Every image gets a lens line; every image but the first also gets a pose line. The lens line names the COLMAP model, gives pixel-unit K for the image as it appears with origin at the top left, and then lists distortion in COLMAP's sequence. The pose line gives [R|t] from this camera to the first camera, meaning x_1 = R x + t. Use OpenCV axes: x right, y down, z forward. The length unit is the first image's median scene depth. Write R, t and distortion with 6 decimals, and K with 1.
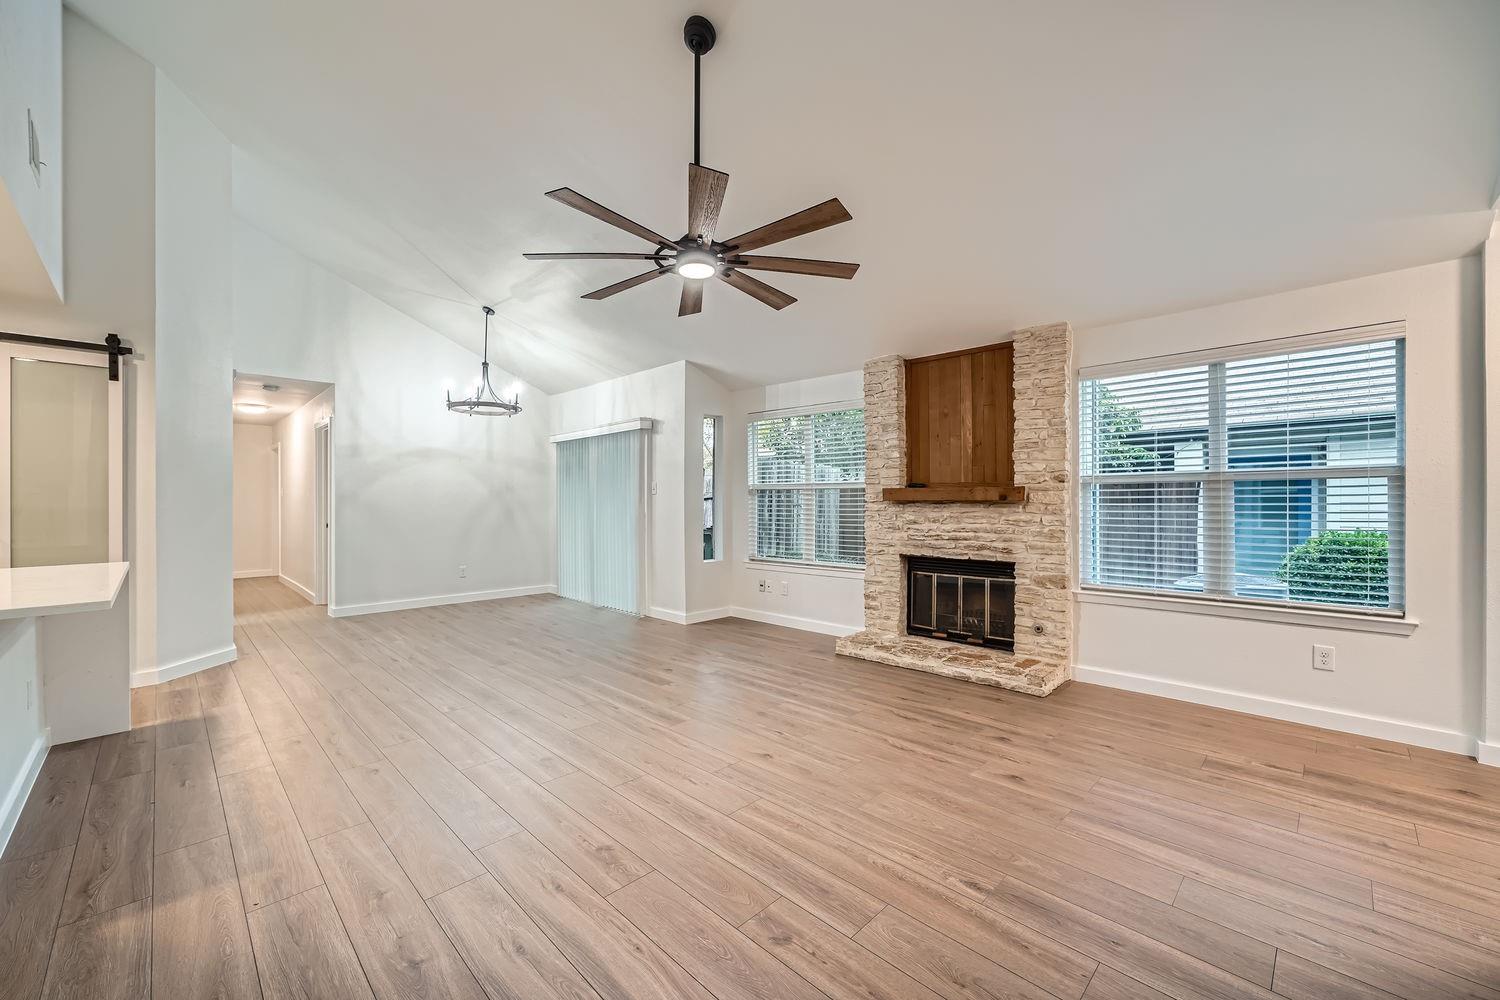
lens RADIAL K [[602.6, 0, 750.0], [0, 602.6, 500.0], [0, 0, 1]] dist [0.000707, 0.000174]
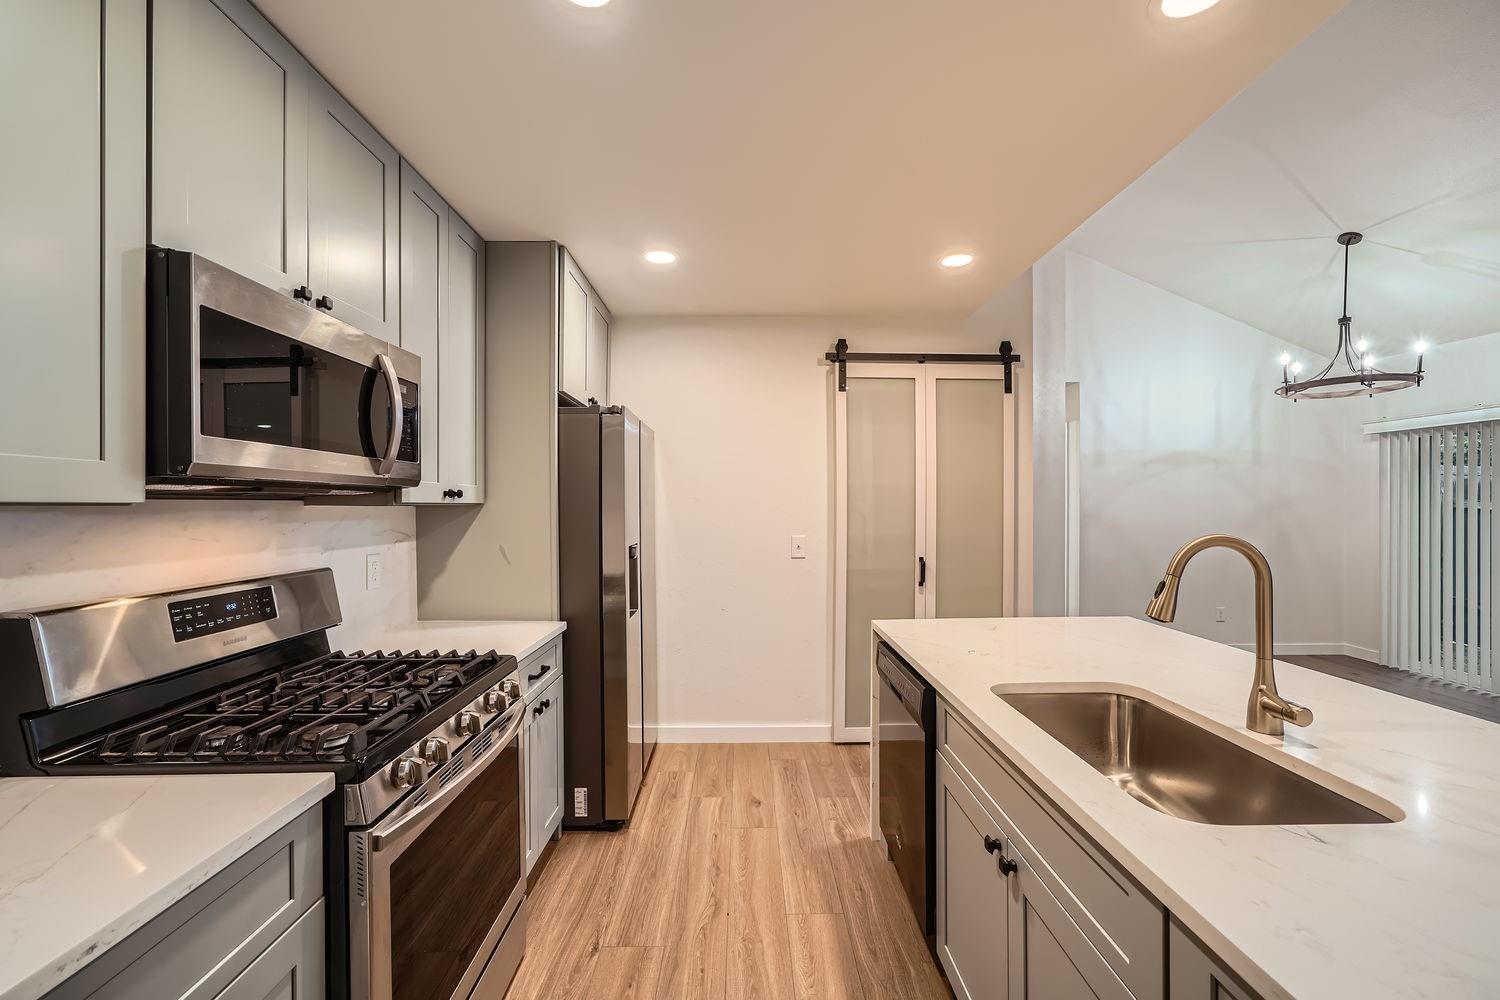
lens RADIAL K [[602.6, 0, 750.0], [0, 602.6, 500.0], [0, 0, 1]] dist [0.000707, 0.000174]
pose [[0.725275, 0.000989, -0.688459, -0.443758], [-0.001509, 0.999999, -0.000153, -0.026772], [0.688458, 0.001150, 0.725276, 0.067925]]
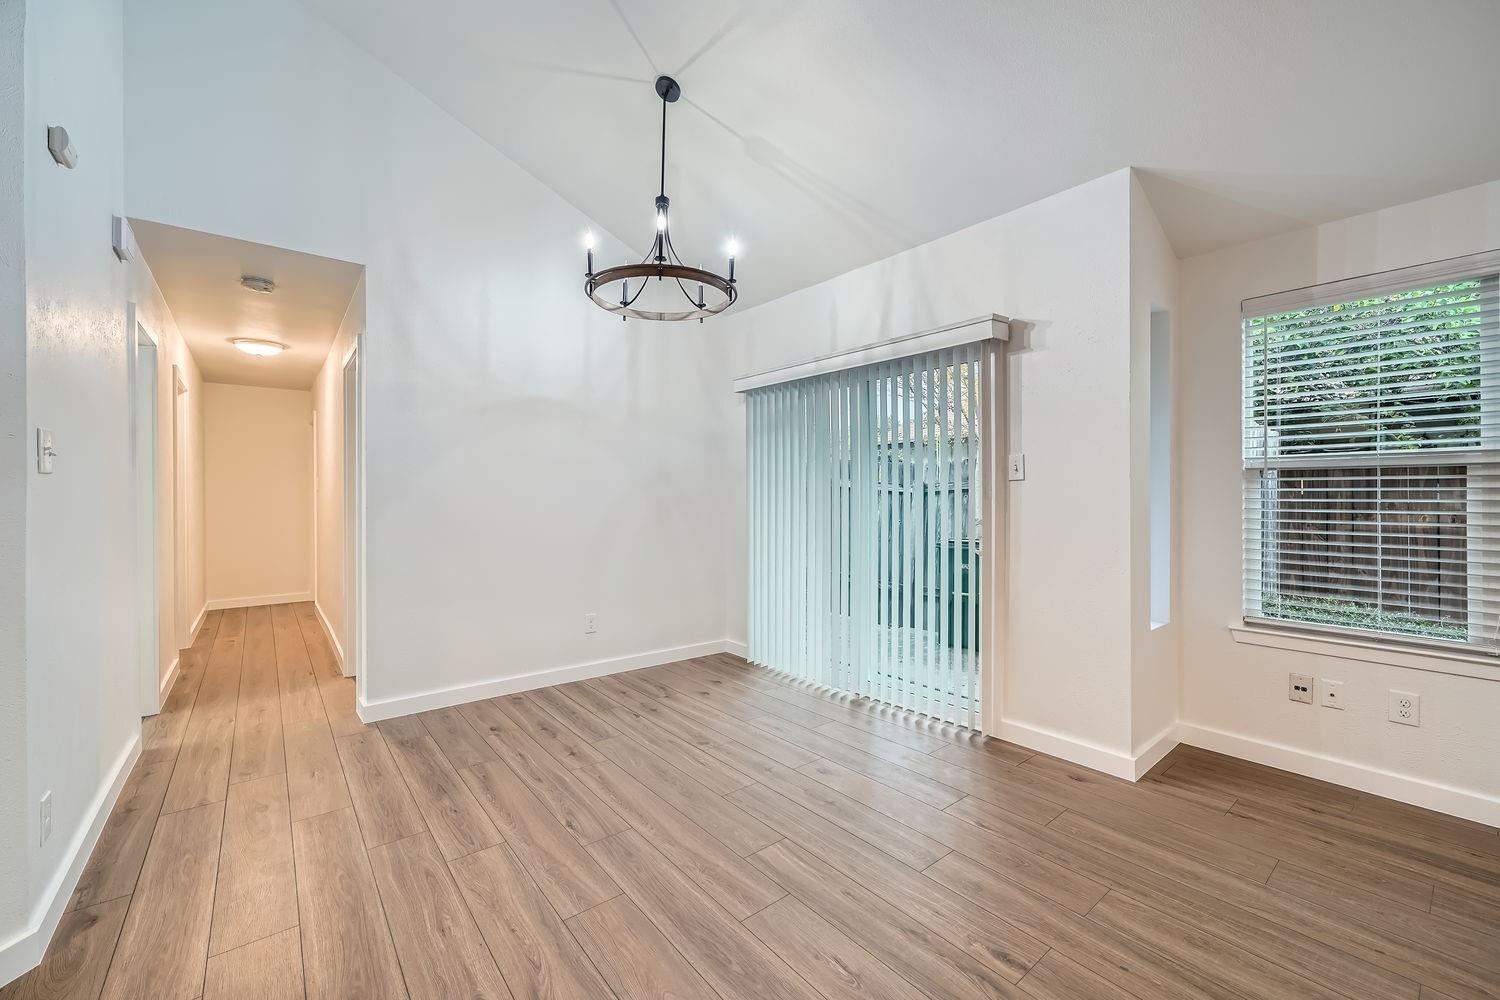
lens RADIAL K [[605.4, 0, 774.7], [0, 605.4, 489.1], [0, 0, 1]] dist [-0.051426, 0.000035]
pose [[0.998053, -0.004781, -0.062183, -0.315315], [0.004561, 0.999983, -0.003679, -0.002285], [0.062200, 0.003388, 0.998058, 0.532258]]
